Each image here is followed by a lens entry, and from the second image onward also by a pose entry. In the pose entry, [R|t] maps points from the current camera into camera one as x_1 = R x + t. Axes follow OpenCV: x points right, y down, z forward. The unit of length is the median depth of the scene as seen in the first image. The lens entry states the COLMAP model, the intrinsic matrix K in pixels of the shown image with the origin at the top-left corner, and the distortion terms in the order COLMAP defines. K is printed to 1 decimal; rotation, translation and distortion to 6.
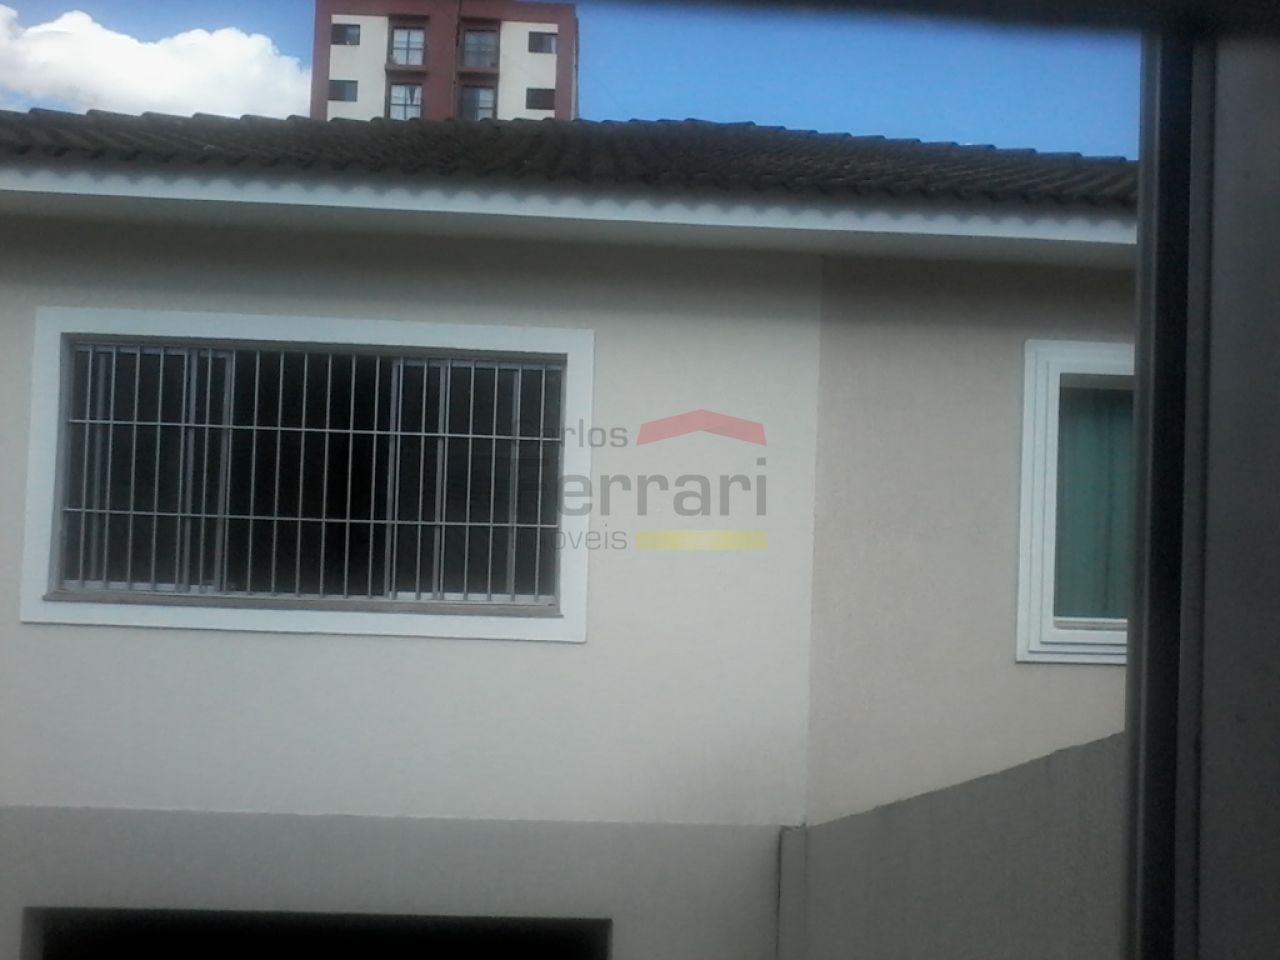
lens RADIAL K [[1424.4, 0, 622.6], [0, 1424.4, 457.3], [0, 0, 1]] dist [-0.000384, 0.000000]
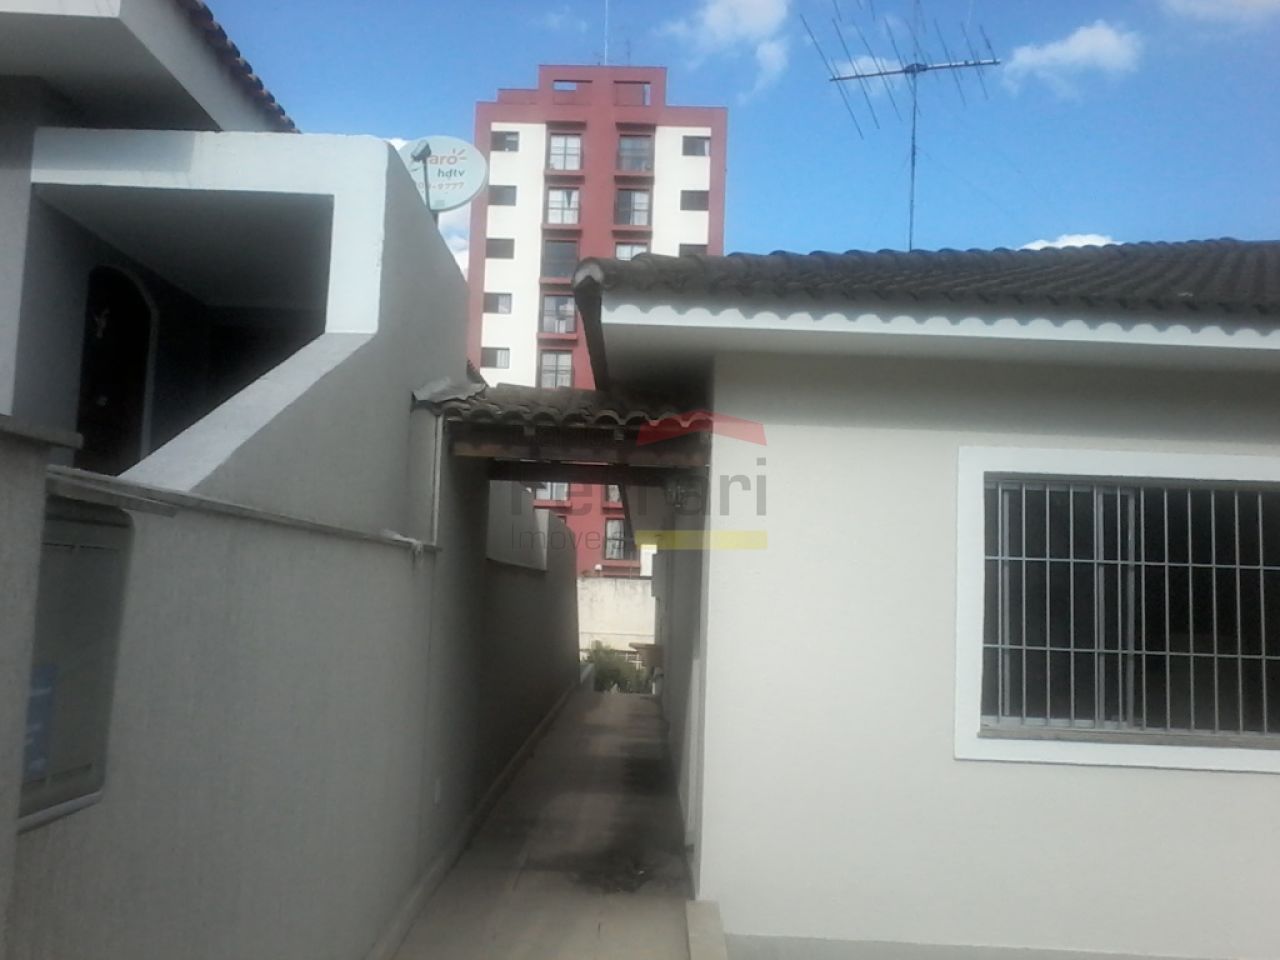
lens RADIAL K [[1424.4, 0, 653.7], [0, 1424.4, 429.9], [0, 0, 1]] dist [-0.000384, 0.000000]
pose [[0.998885, -0.003413, -0.047082, -0.570074], [-0.000579, 0.996423, -0.084500, -0.029953], [0.047202, 0.084433, 0.995310, -0.031736]]
